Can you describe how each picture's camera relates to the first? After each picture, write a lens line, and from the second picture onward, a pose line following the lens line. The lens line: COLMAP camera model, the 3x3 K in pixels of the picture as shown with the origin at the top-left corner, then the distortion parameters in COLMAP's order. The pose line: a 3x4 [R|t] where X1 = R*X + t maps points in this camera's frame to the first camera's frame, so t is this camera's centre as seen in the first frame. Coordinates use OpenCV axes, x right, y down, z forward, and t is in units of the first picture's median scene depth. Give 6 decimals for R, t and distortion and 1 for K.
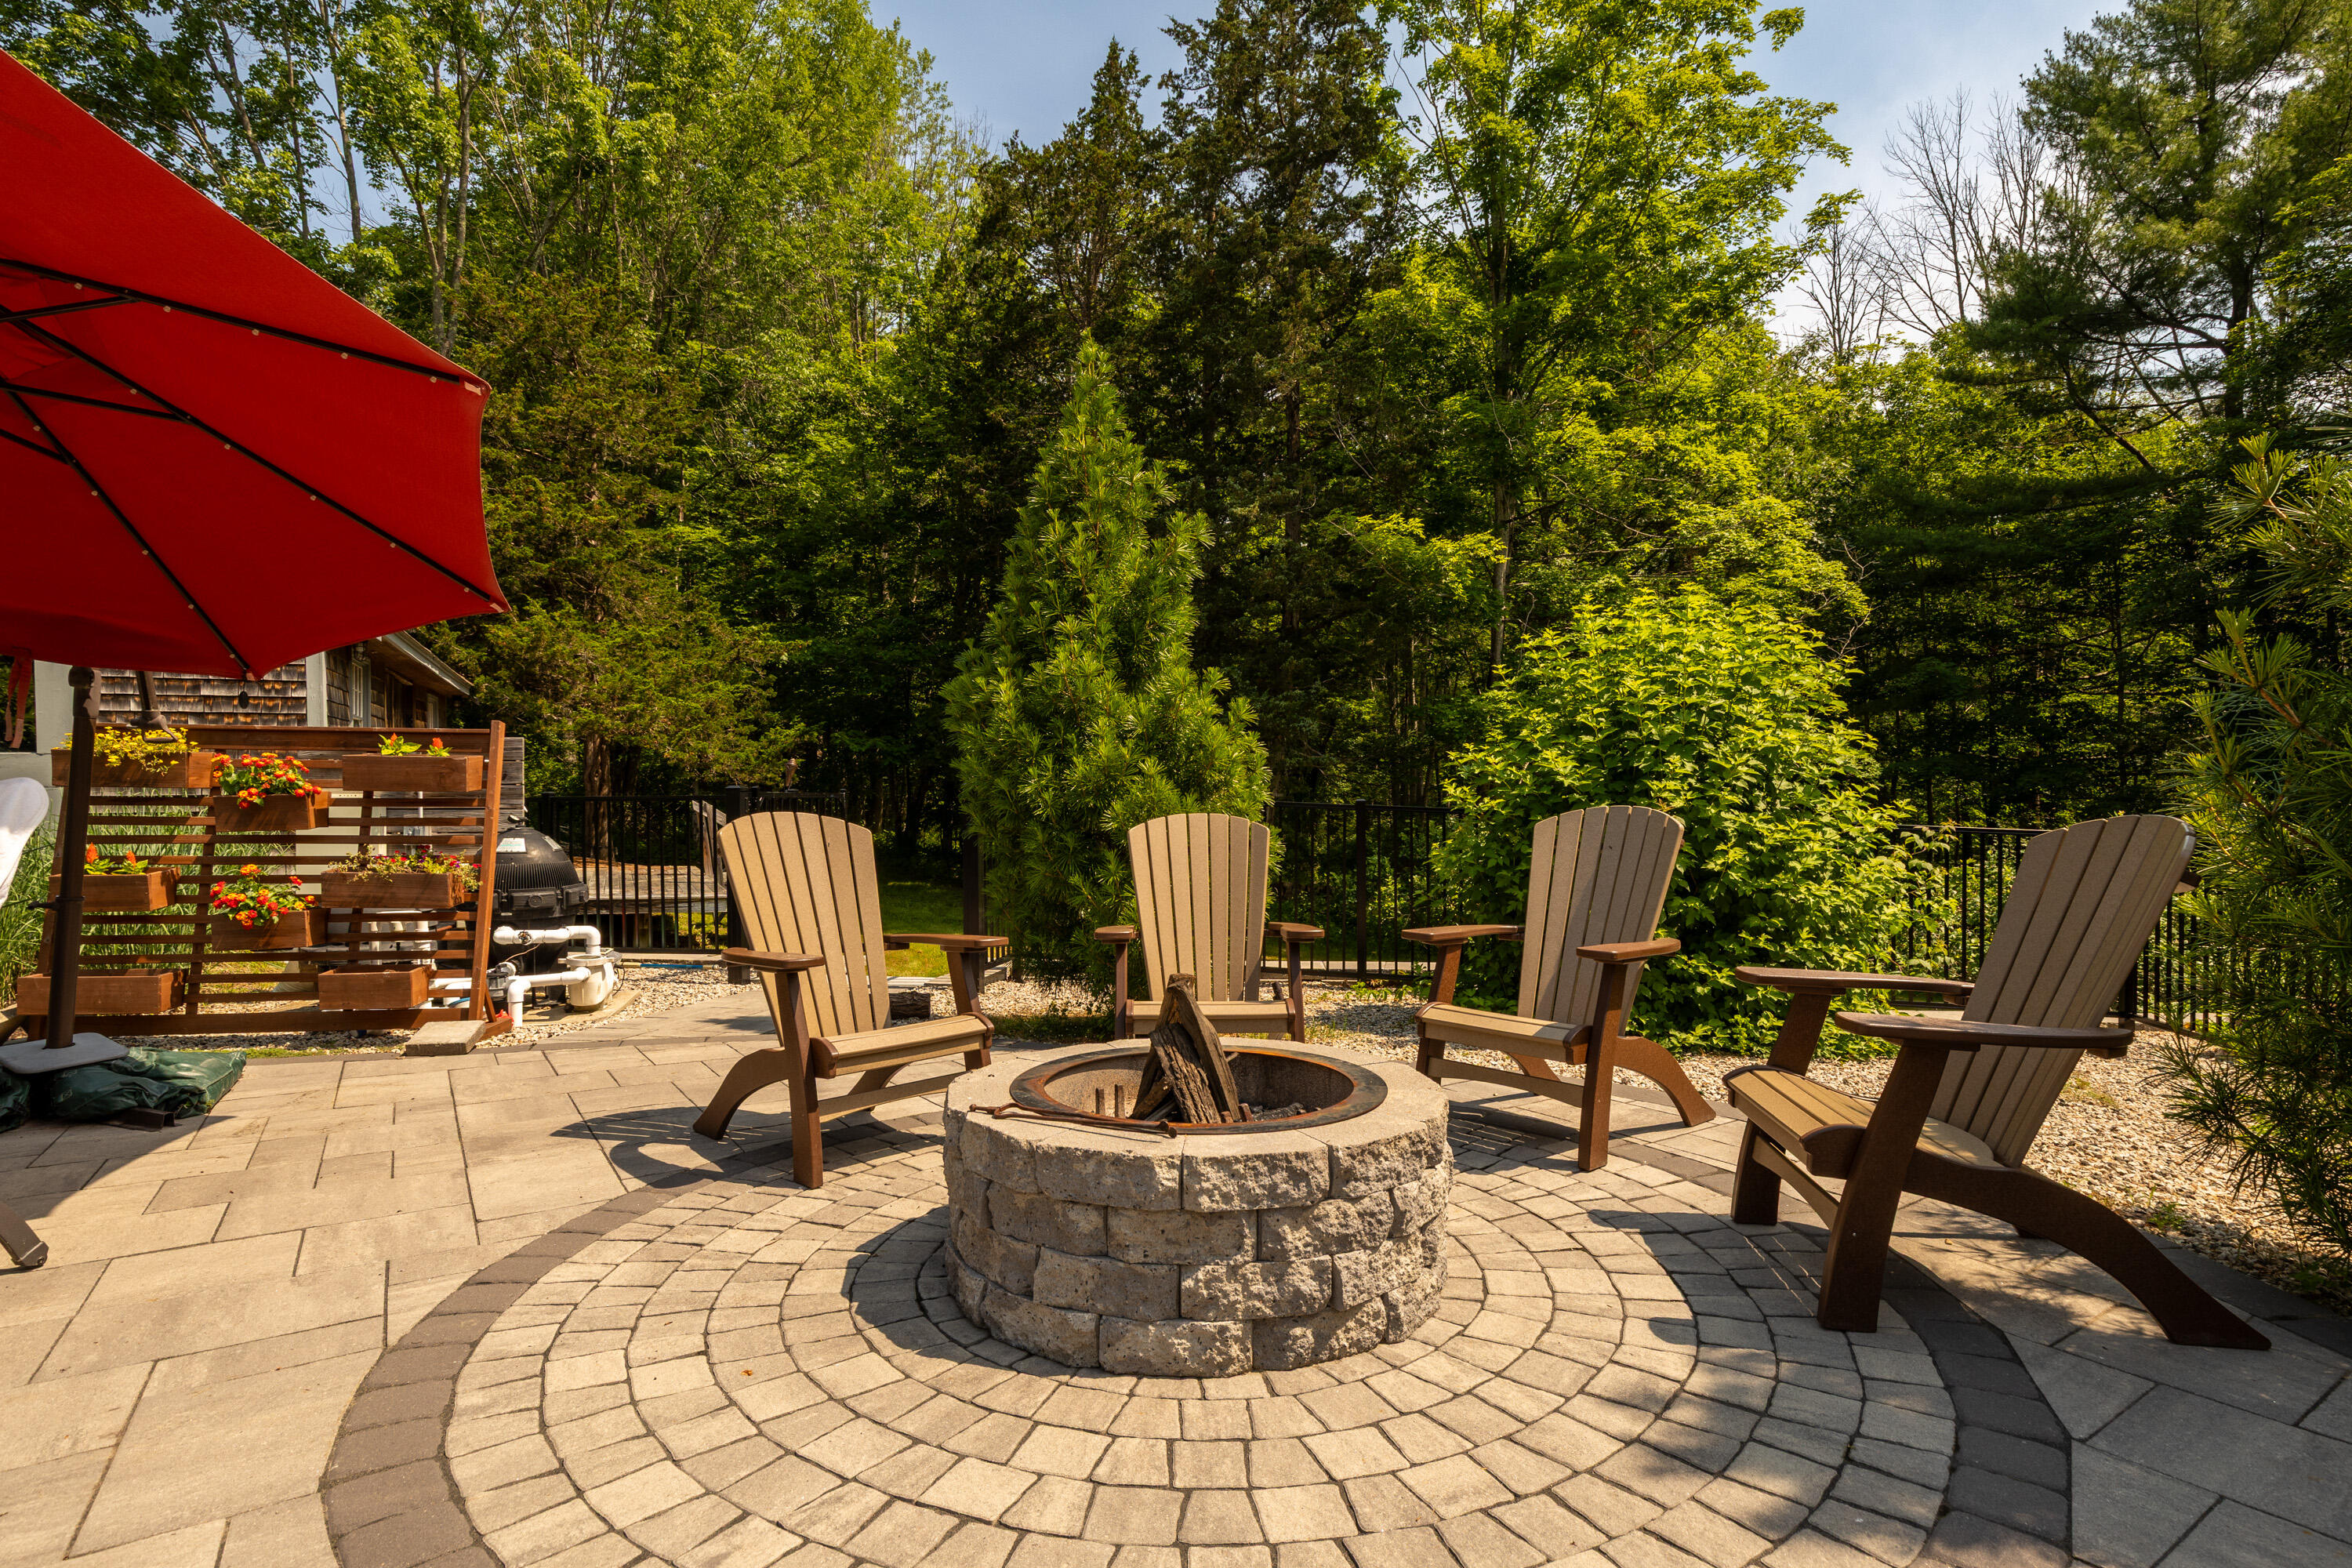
lens RADIAL K [[1153.8, 0, 1174.4], [0, 1153.8, 806.0], [0, 0, 1]] dist [-0.000618, -0.000055]
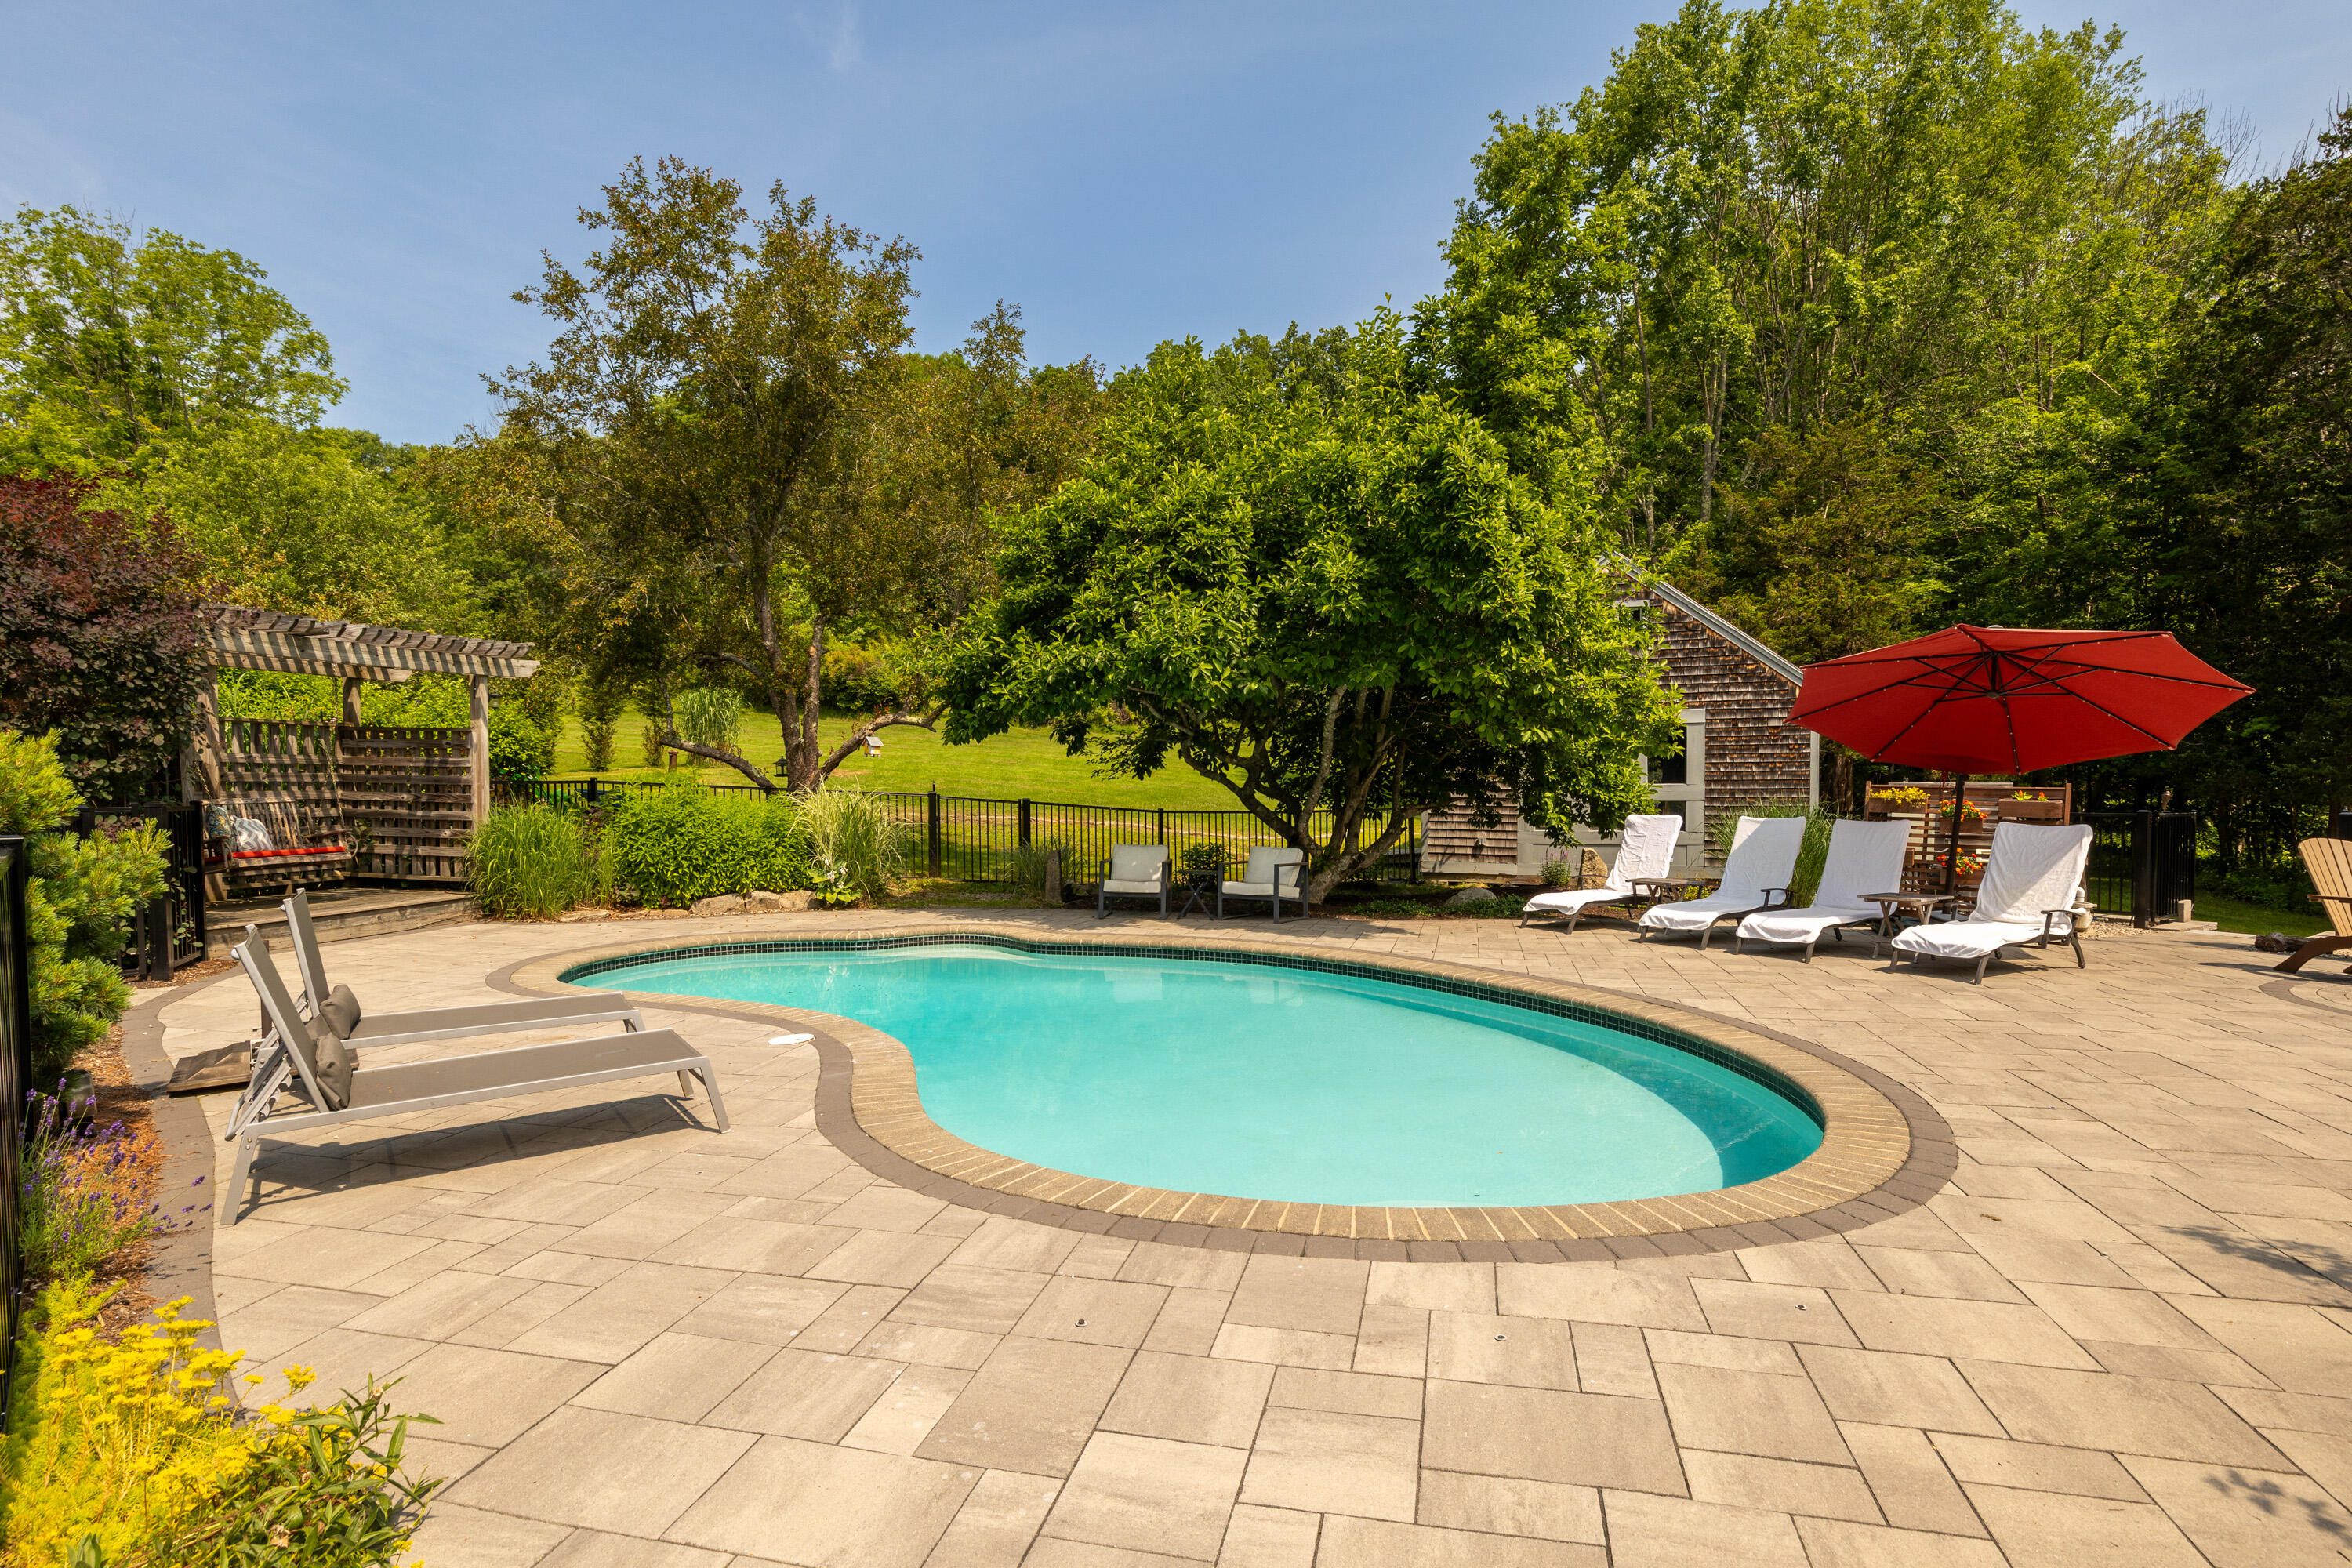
lens RADIAL K [[1153.8, 0, 1174.4], [0, 1153.8, 806.0], [0, 0, 1]] dist [-0.000618, -0.000055]
pose [[0.677242, 0.022661, -0.735411, -0.055487], [-0.007424, 0.999685, 0.023968, -0.031654], [0.735723, -0.010772, 0.677197, -0.741910]]
